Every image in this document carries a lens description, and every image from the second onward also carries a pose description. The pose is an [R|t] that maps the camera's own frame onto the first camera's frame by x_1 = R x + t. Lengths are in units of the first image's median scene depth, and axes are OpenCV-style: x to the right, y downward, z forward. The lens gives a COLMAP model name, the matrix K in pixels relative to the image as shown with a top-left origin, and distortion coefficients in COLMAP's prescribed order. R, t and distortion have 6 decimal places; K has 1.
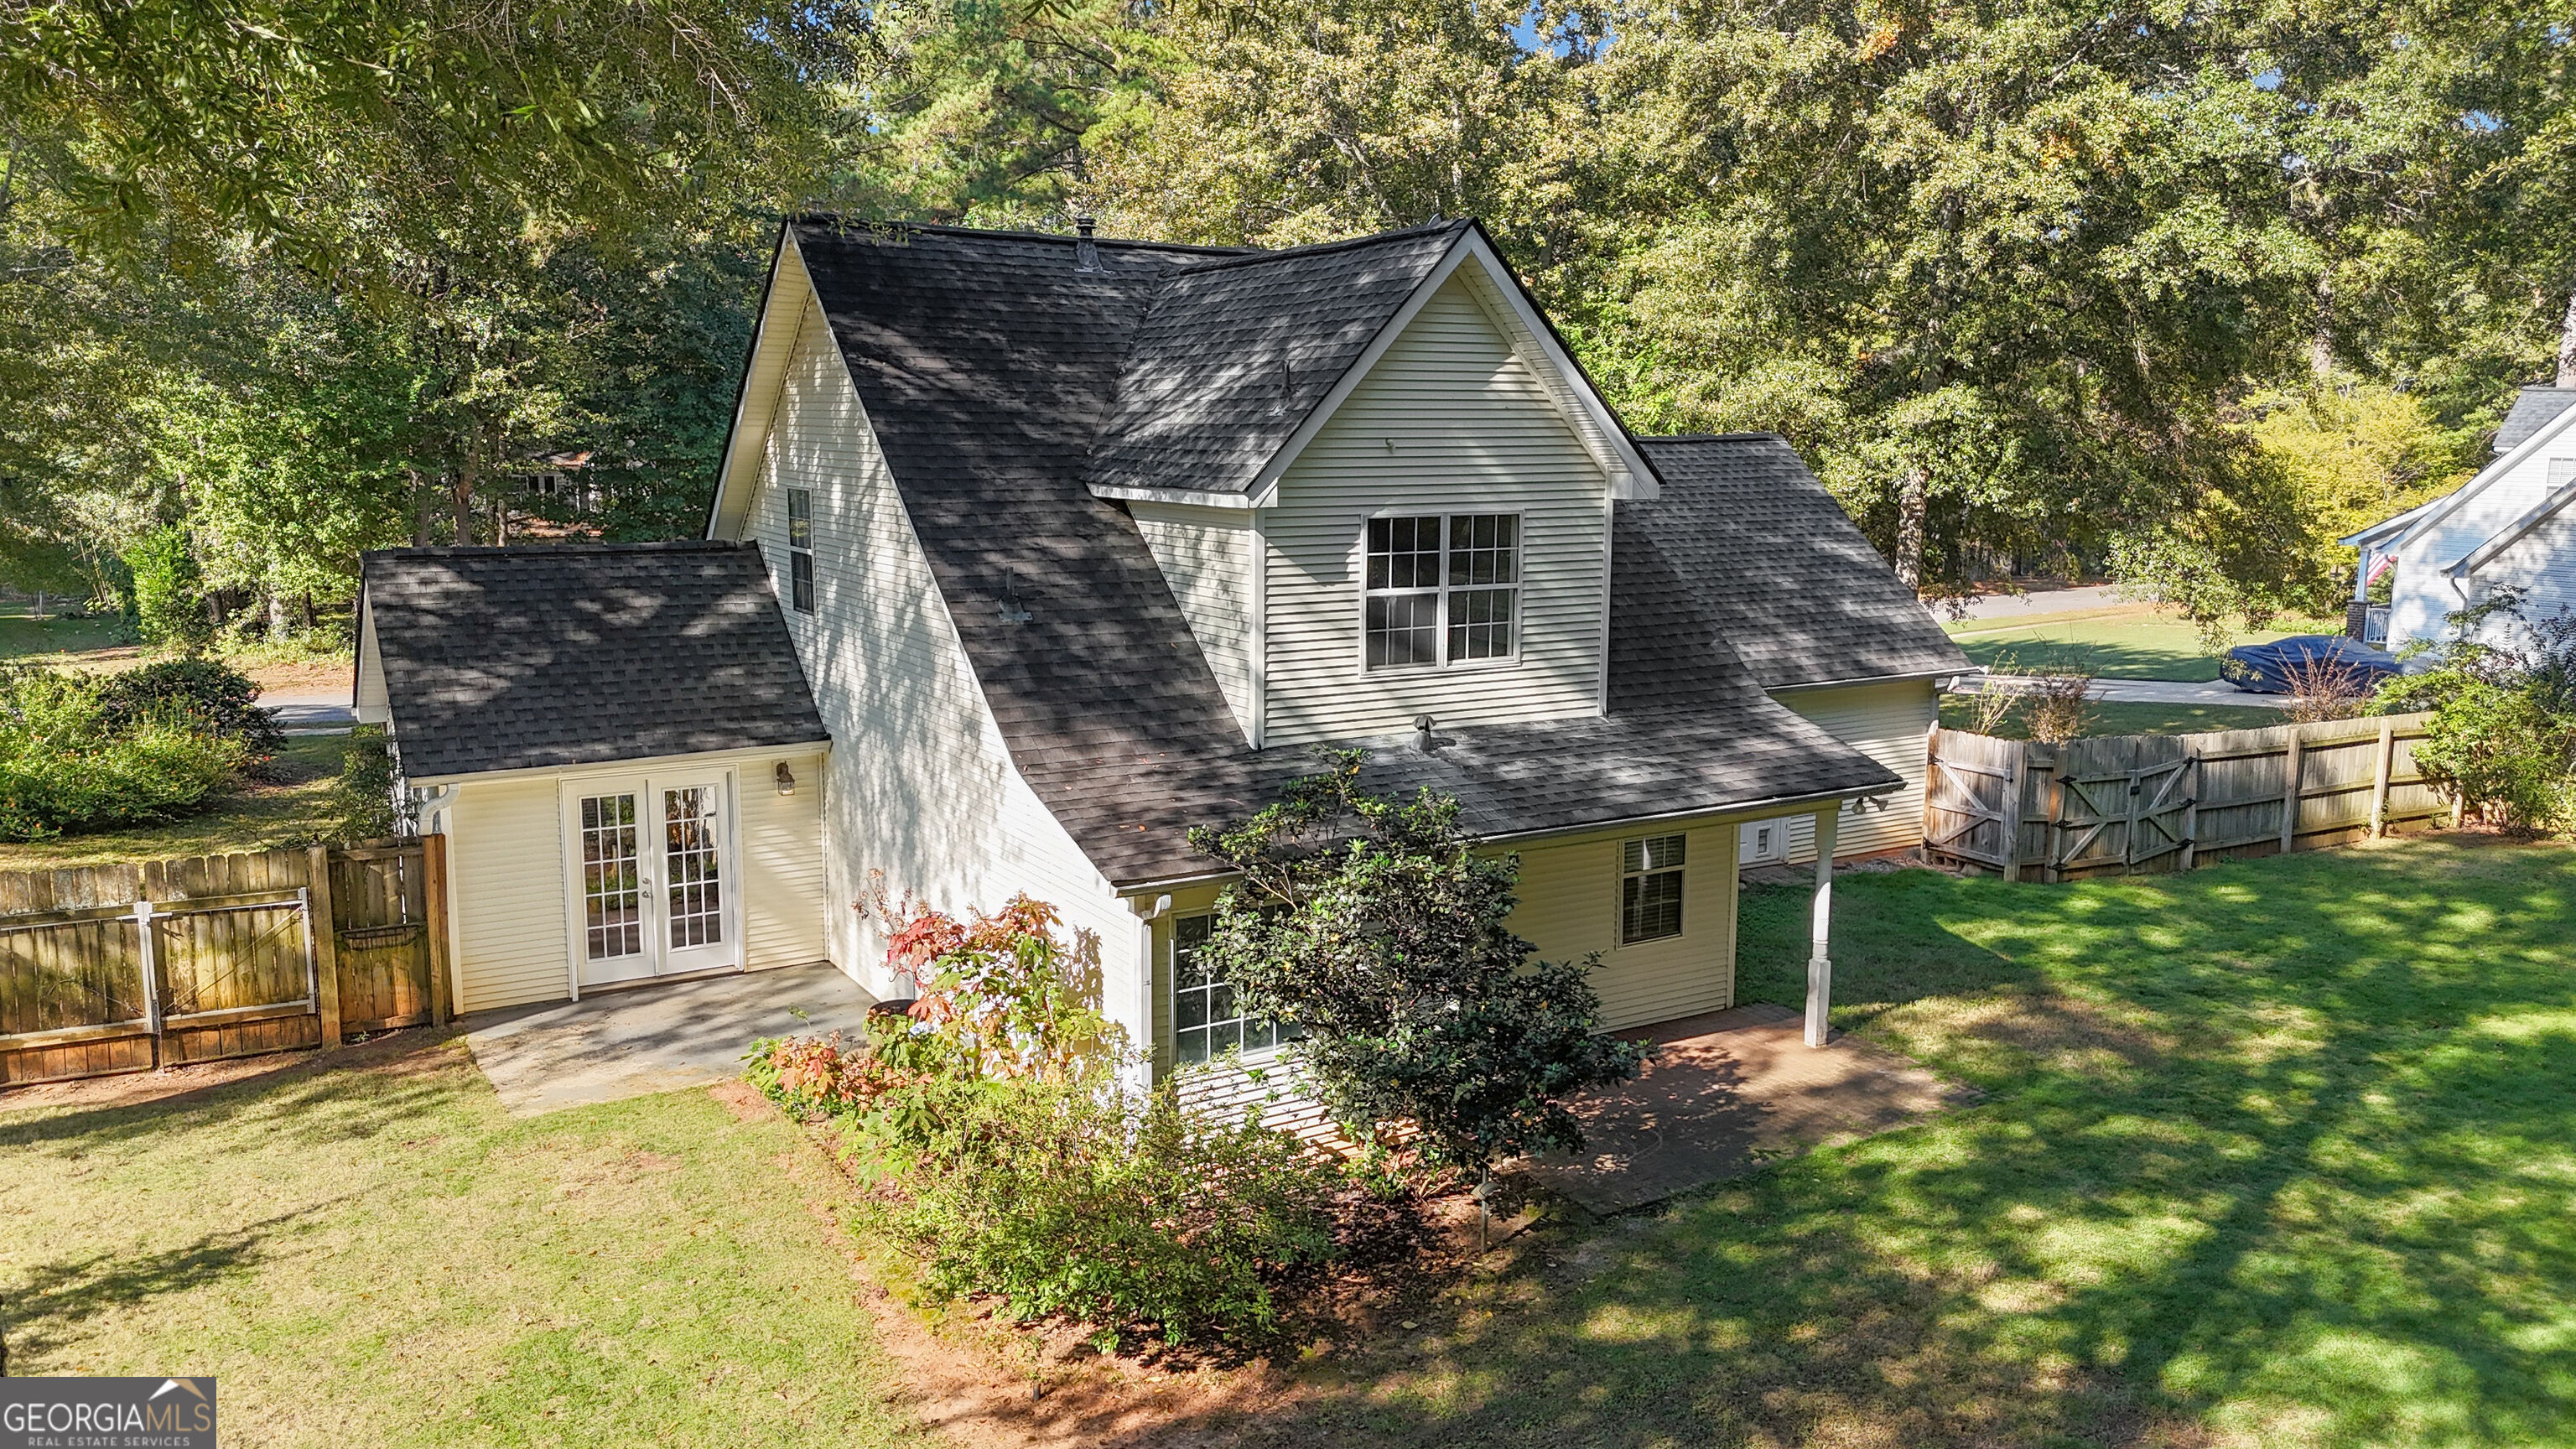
lens RADIAL K [[1906.1, 0, 1288.0], [0, 1906.1, 724.5], [0, 0, 1]] dist [0.028704, -0.003968]
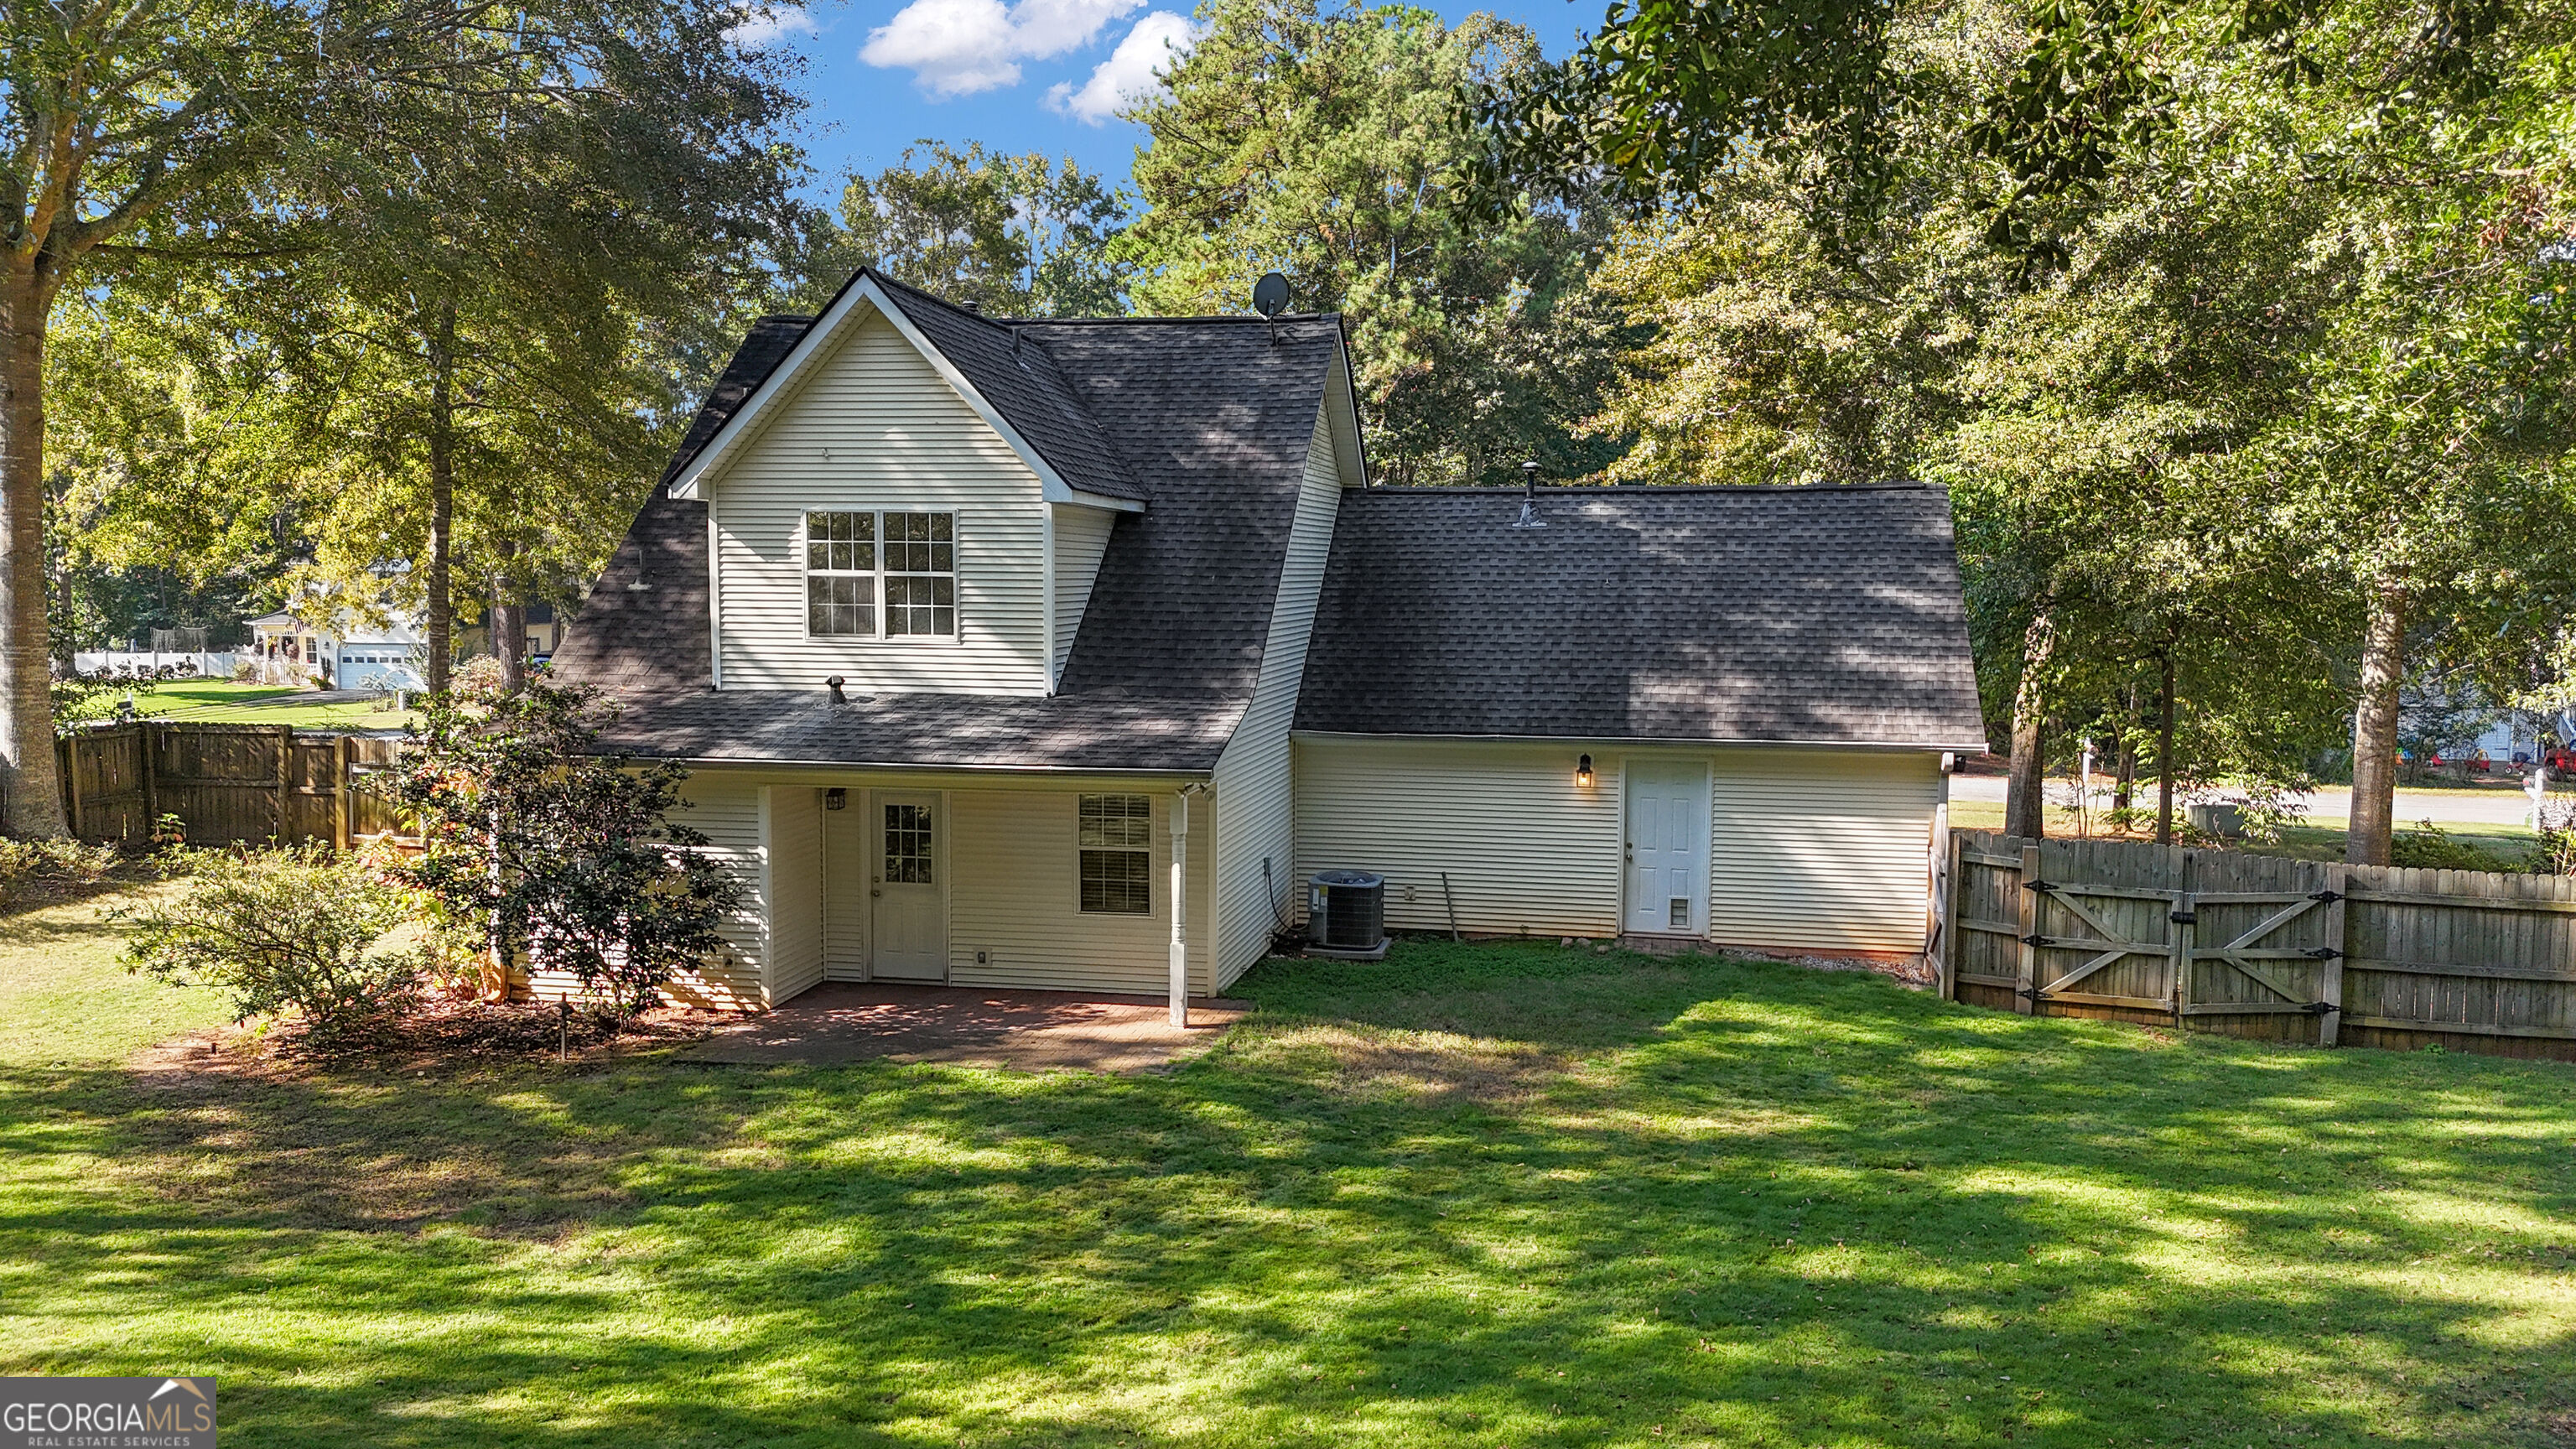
lens RADIAL K [[1911.9, 0, 1288.0], [0, 1911.9, 724.5], [0, 0, 1]] dist [0.063071, -0.005228]
pose [[0.755614, 0.057562, -0.652483, 1.090251], [-0.110400, 0.993072, -0.040240, 0.045397], [0.645646, 0.102440, 0.756734, 0.256556]]
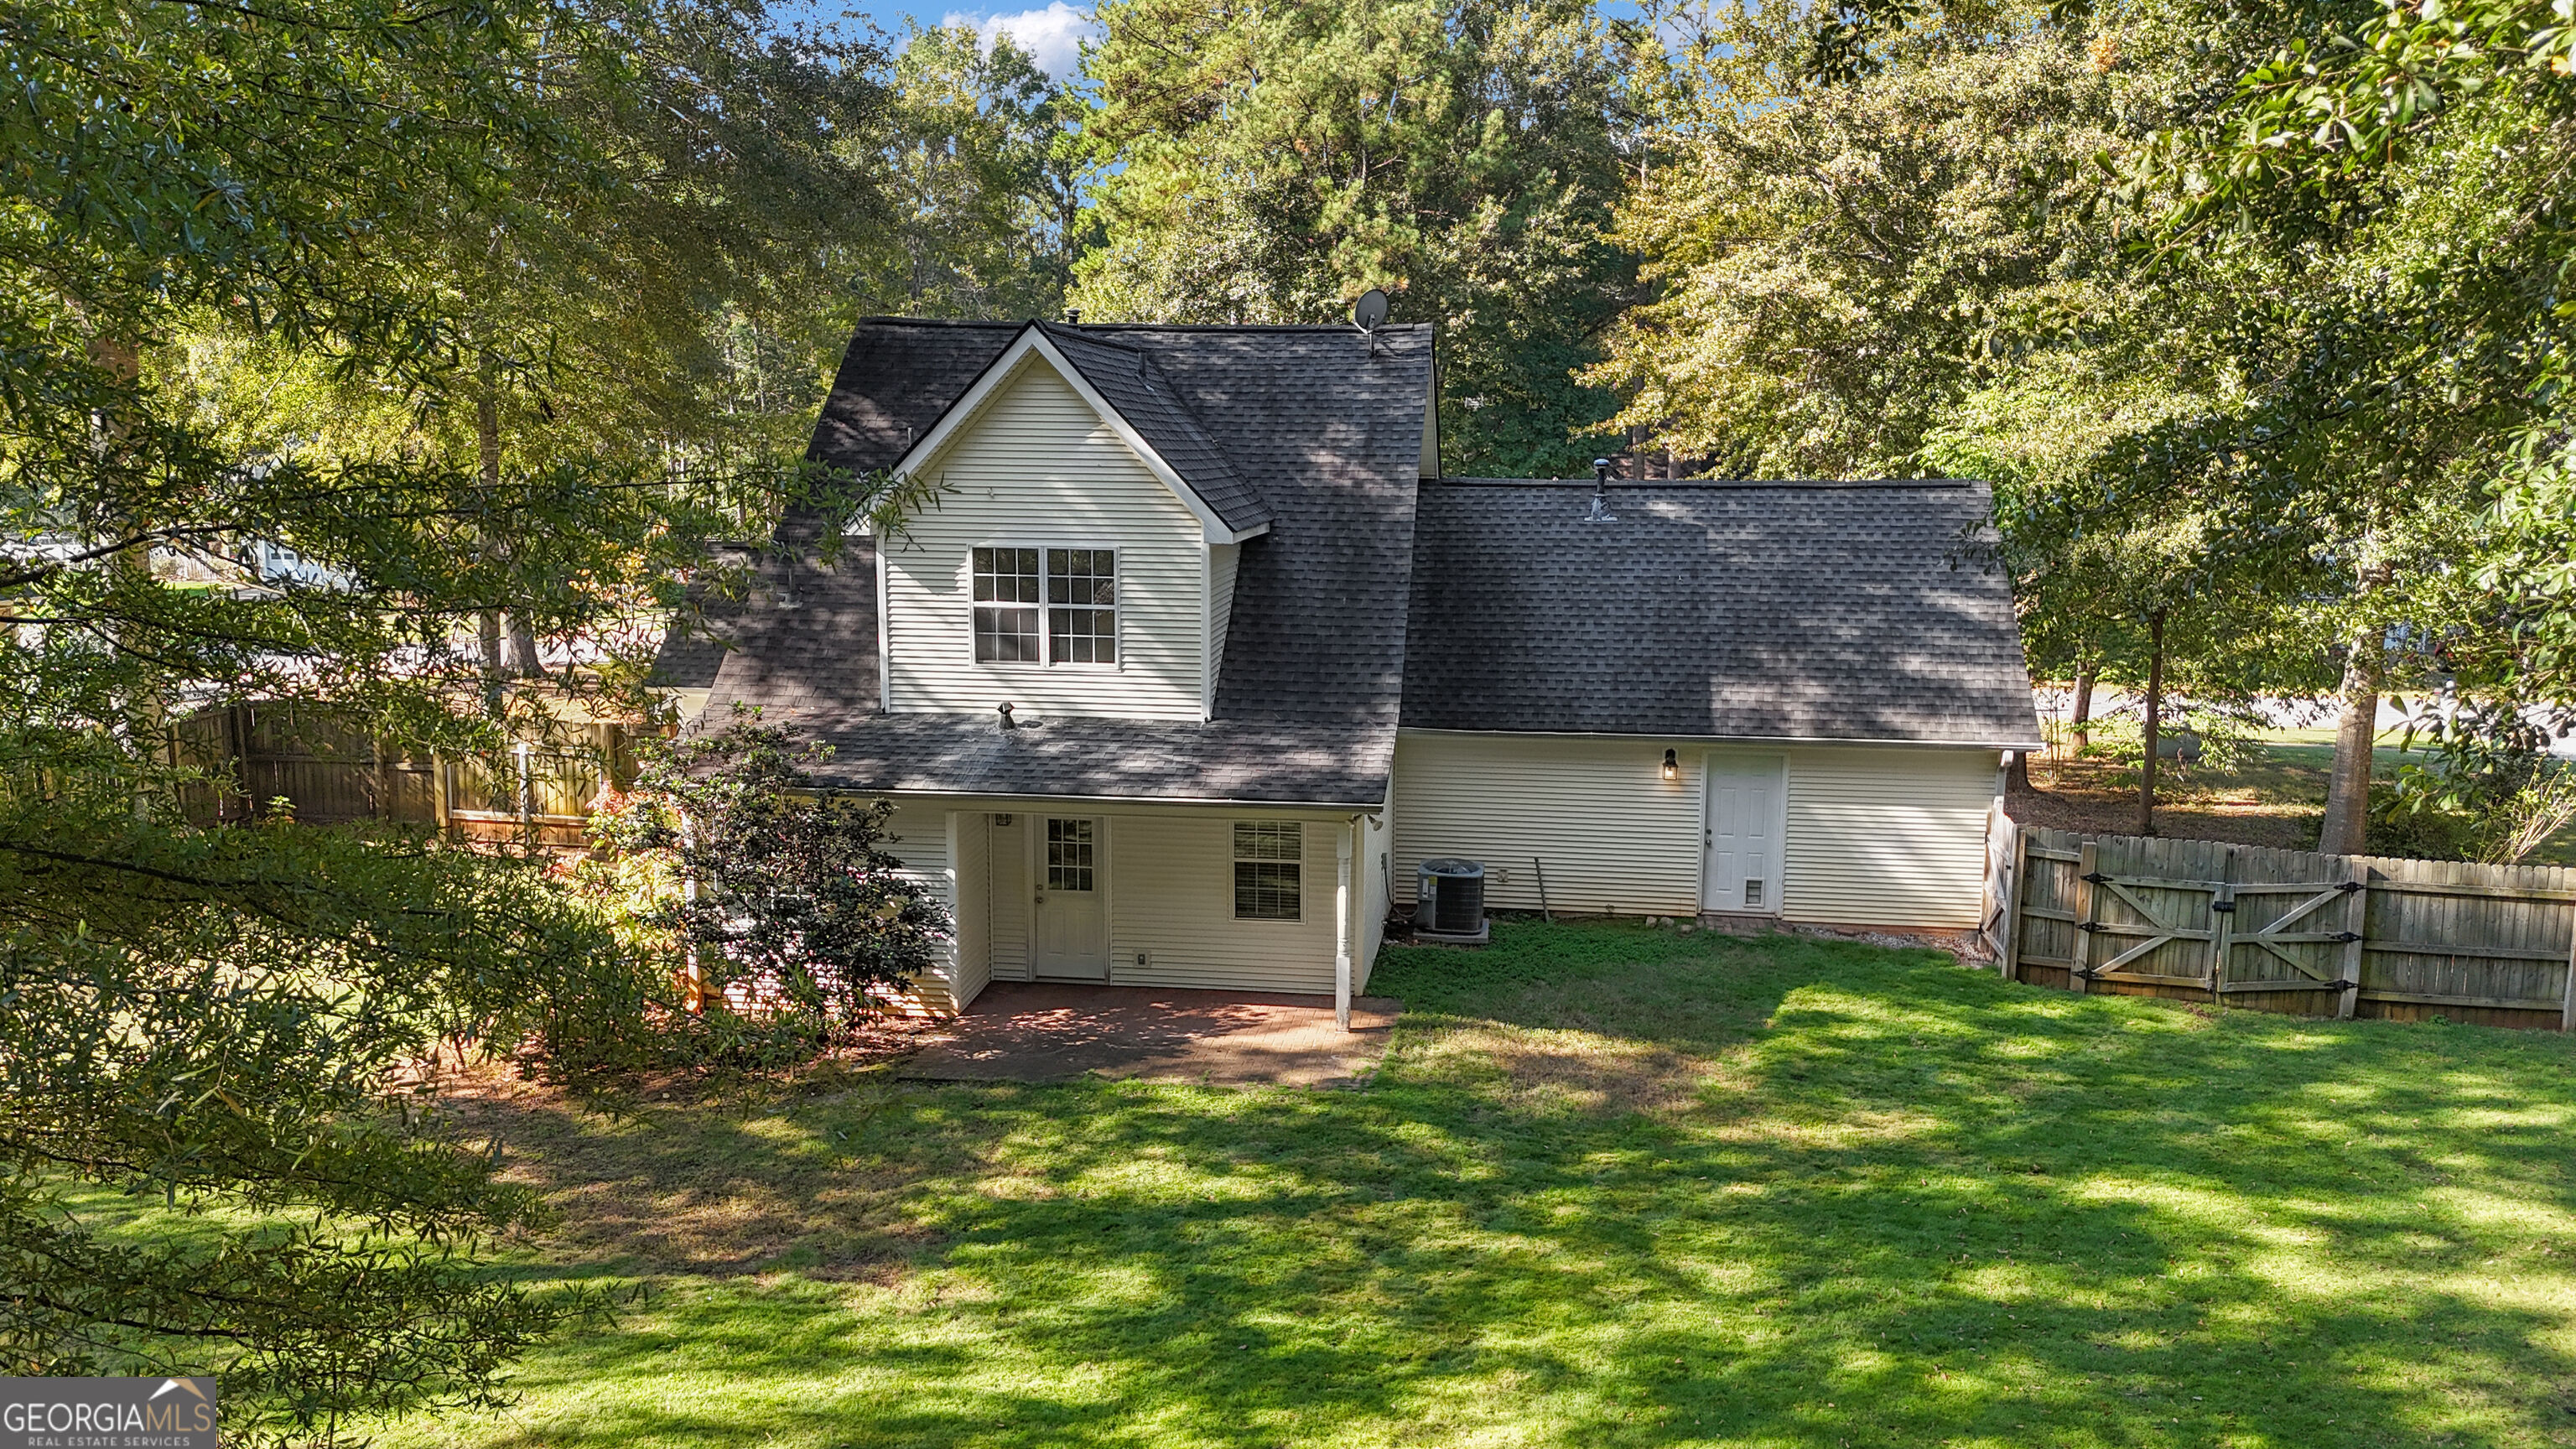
lens RADIAL K [[1877.7, 0, 1288.0], [0, 1877.7, 724.5], [0, 0, 1]] dist [0.081737, -0.059160]
pose [[0.788468, 0.101092, -0.606711, 1.003666], [-0.104211, 0.994096, 0.030209, -0.047037], [0.606183, 0.039408, 0.794348, 0.092088]]
